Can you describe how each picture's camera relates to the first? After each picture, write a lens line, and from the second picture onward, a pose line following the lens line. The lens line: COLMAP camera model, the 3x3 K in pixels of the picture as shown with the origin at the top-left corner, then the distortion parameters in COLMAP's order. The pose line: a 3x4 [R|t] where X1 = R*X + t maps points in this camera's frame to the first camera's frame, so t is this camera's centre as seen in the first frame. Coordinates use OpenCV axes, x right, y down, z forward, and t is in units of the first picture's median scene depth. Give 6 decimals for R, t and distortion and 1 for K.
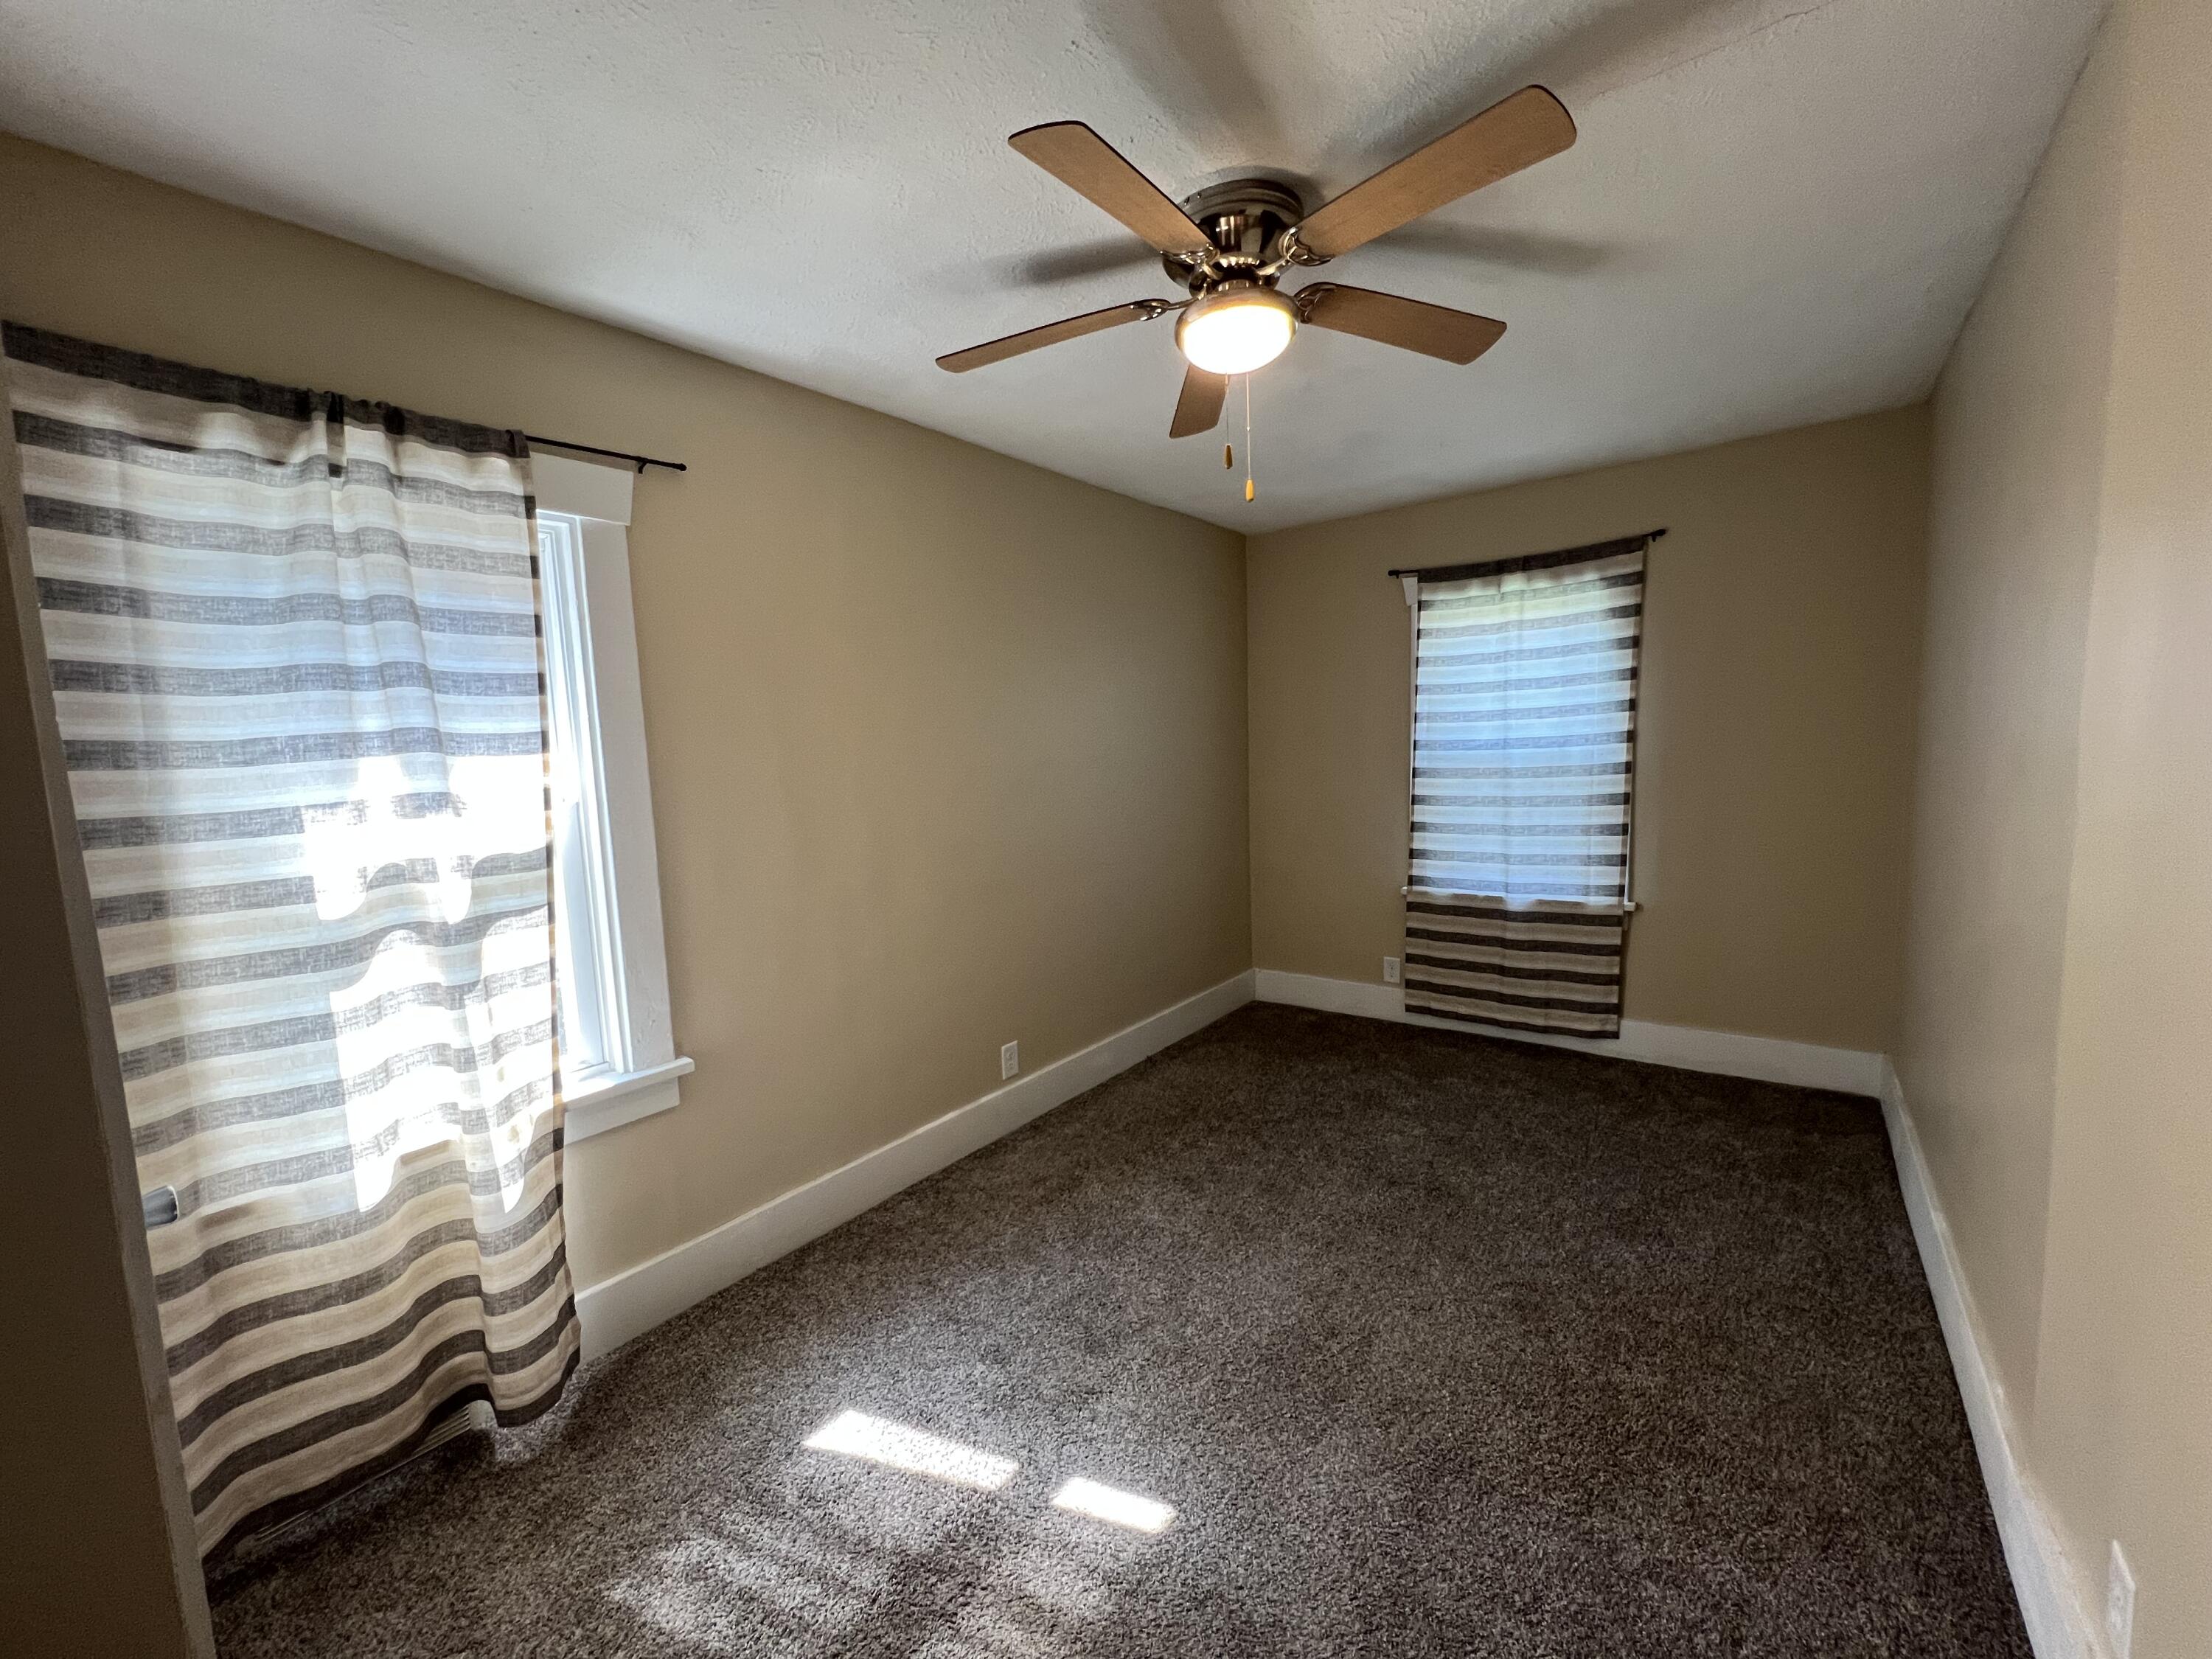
lens RADIAL K [[888.7, 0, 1104.8], [0, 888.7, 831.6], [0, 0, 1]] dist [0.002182, 0.000116]
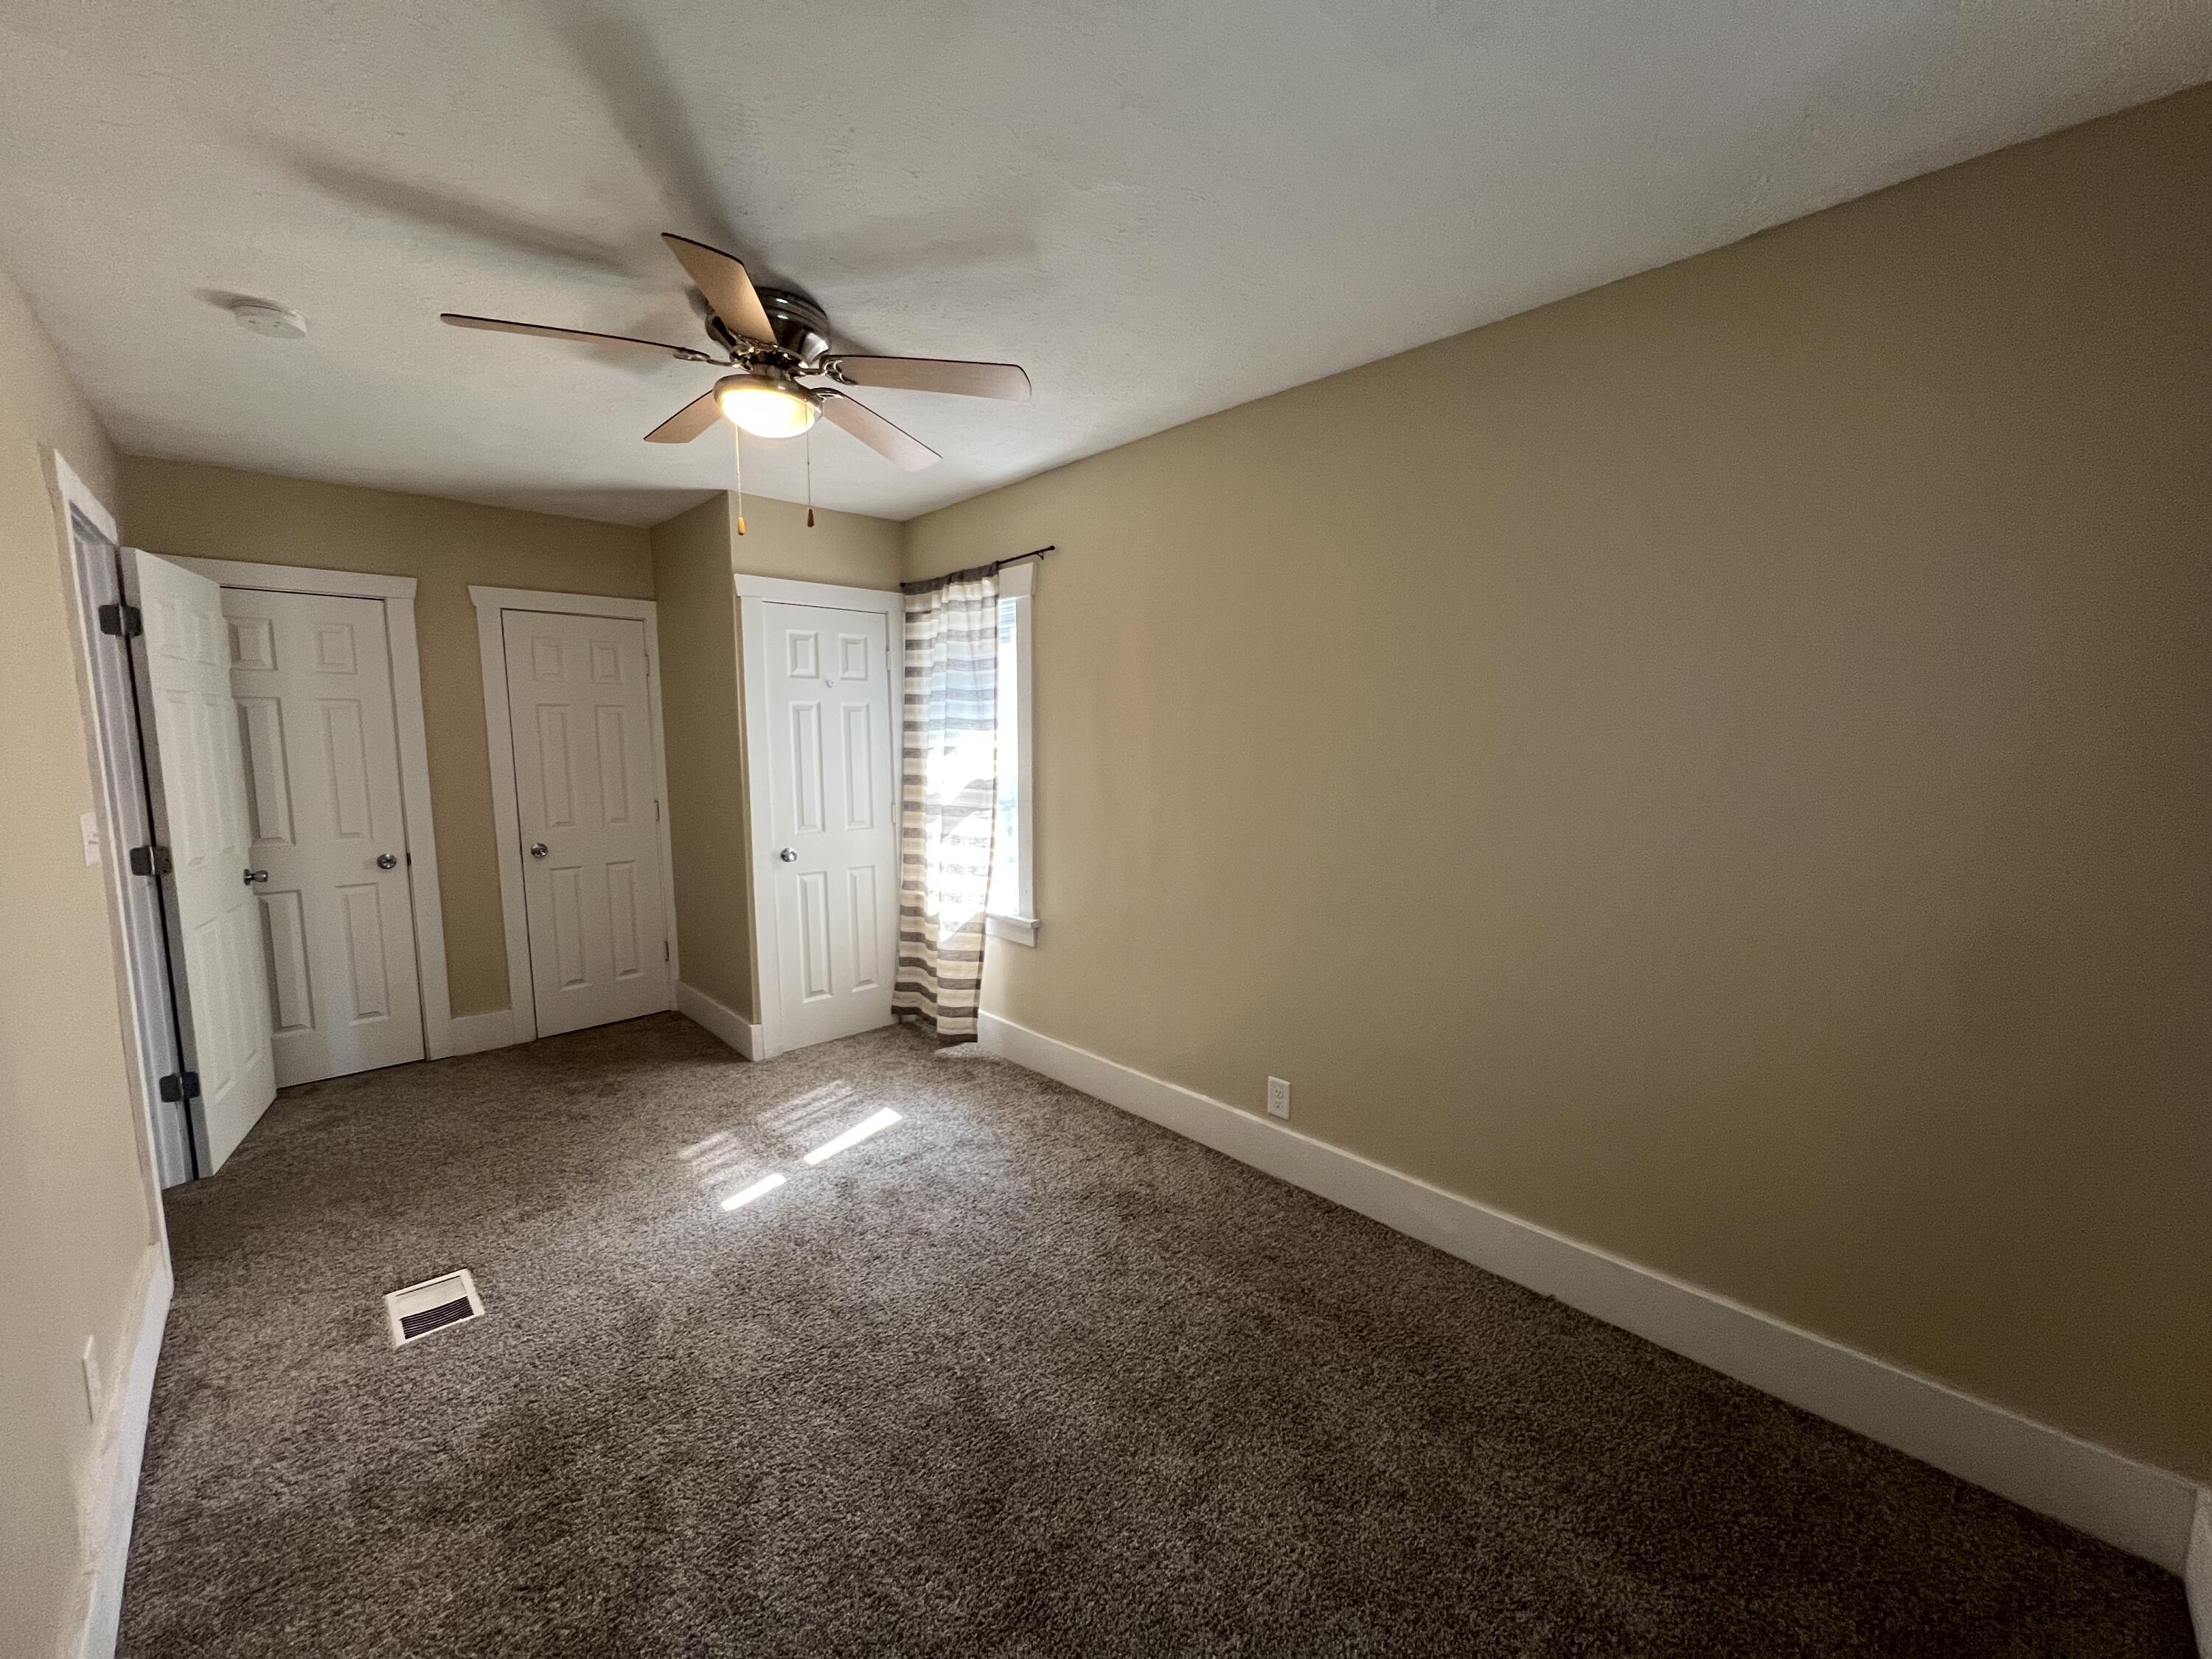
lens RADIAL K [[880.6, 0, 1105.5], [0, 880.6, 831.4], [0, 0, 1]] dist [-0.004598, 0.000787]
pose [[-0.163014, 0.152992, -0.974690, 1.222852], [-0.093264, 0.981091, 0.169594, -0.221101], [0.982206, 0.118549, -0.145663, 1.562851]]
